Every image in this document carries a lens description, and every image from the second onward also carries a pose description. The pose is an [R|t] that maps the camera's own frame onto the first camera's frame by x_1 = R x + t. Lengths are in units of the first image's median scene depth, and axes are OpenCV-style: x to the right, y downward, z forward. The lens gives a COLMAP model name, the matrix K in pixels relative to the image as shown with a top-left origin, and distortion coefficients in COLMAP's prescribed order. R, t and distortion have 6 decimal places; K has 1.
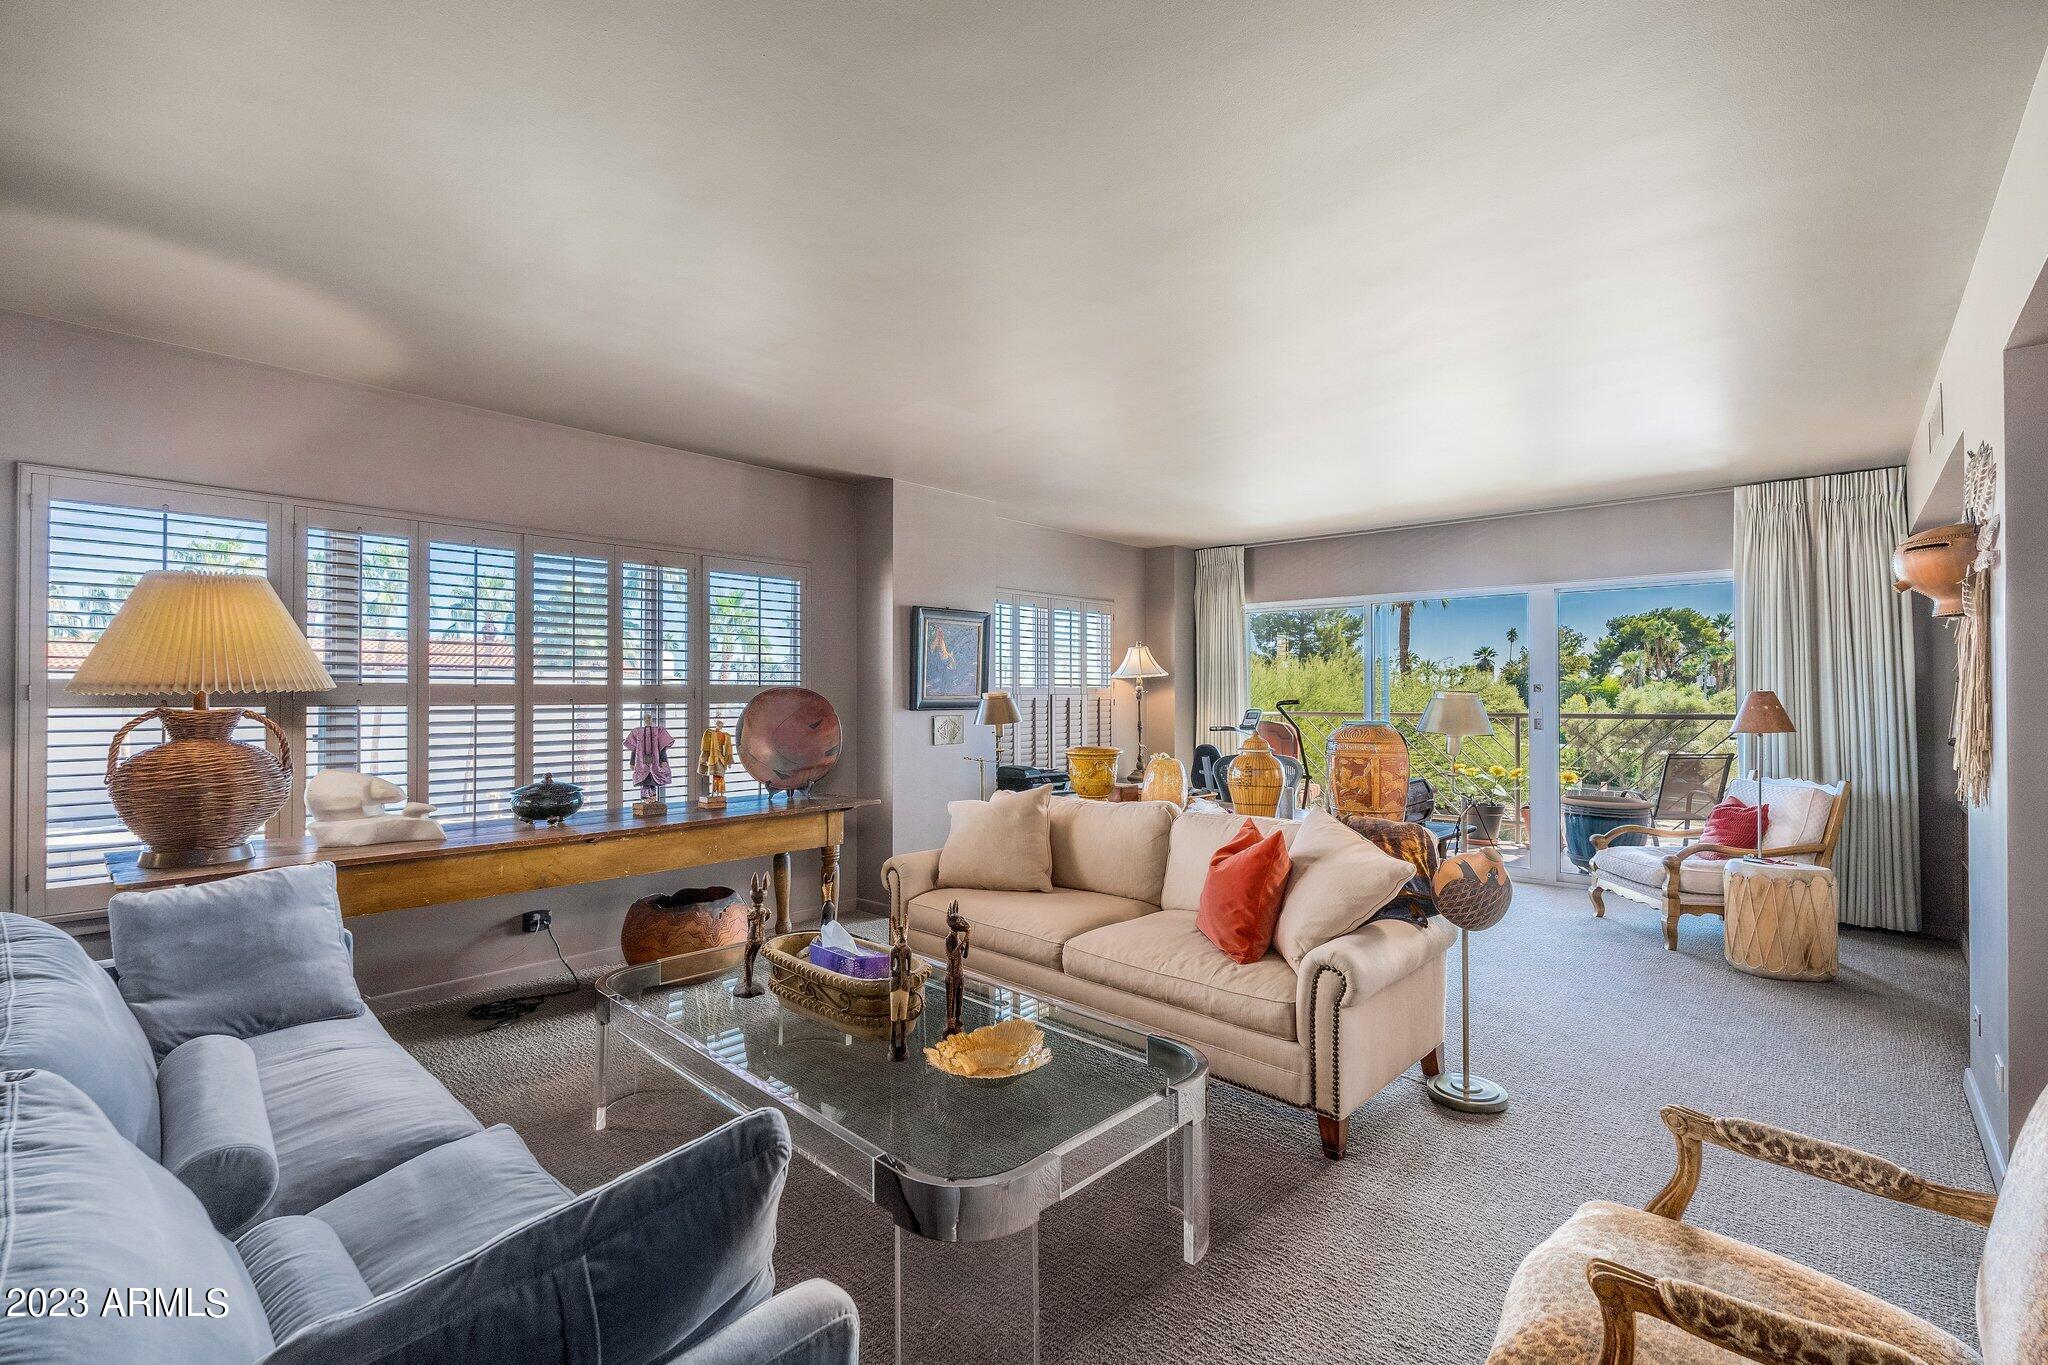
lens RADIAL K [[907.0, 0, 1024.3], [0, 907.0, 684.6], [0, 0, 1]] dist [-0.001357, -0.000172]
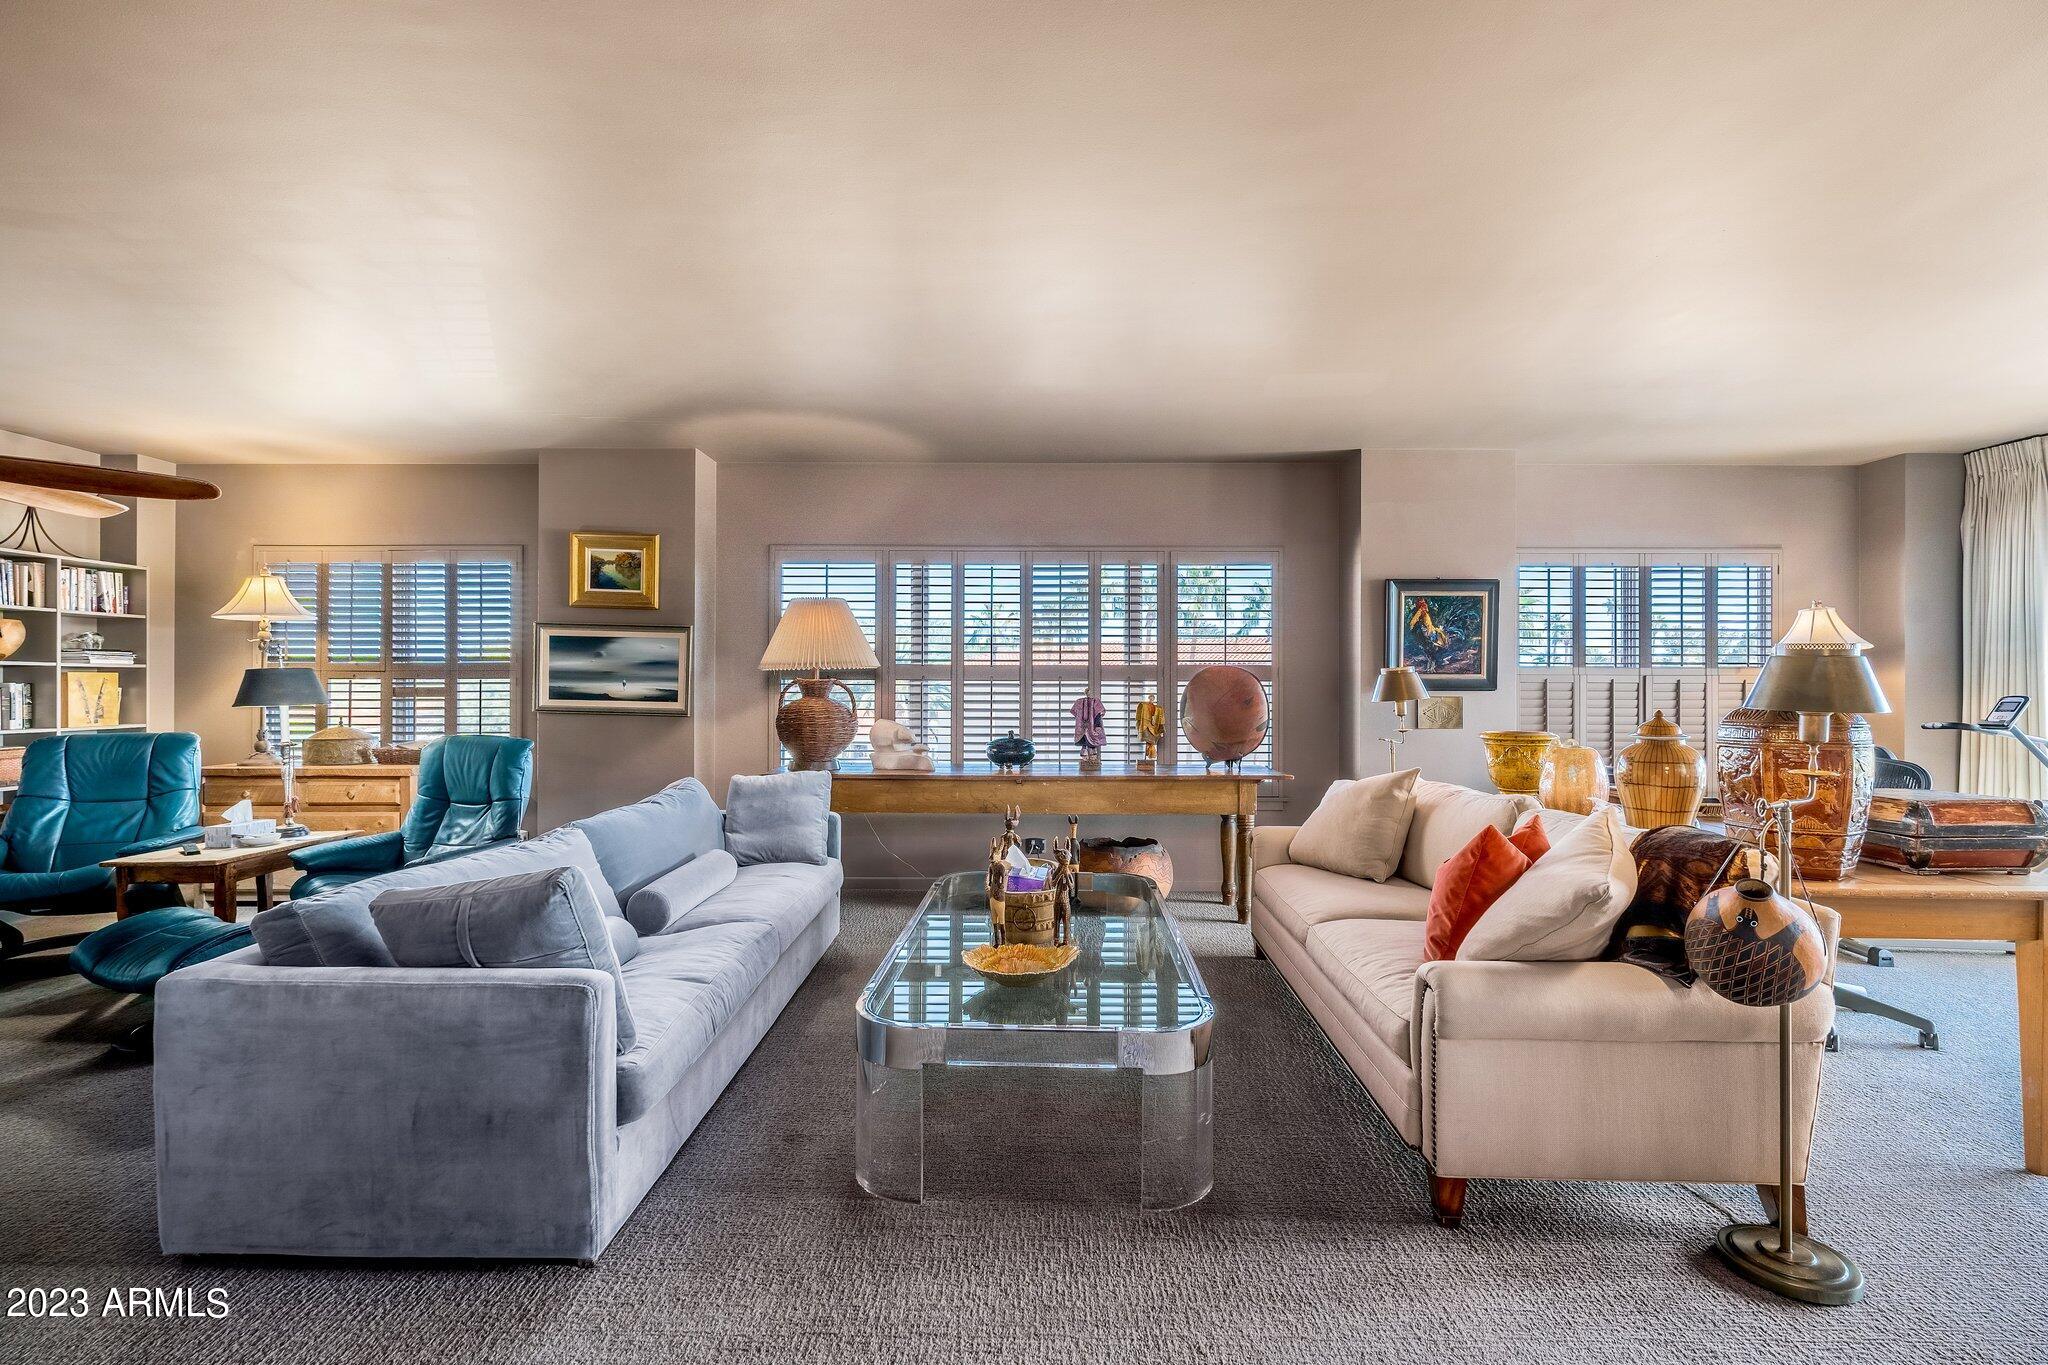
lens RADIAL K [[907.0, 0, 1024.3], [0, 907.0, 684.6], [0, 0, 1]] dist [-0.001357, -0.000172]
pose [[0.665306, -0.000486, -0.746570, 0.363966], [0.004860, 0.999981, 0.003680, 0.019104], [0.746555, -0.006077, 0.665296, 0.097034]]
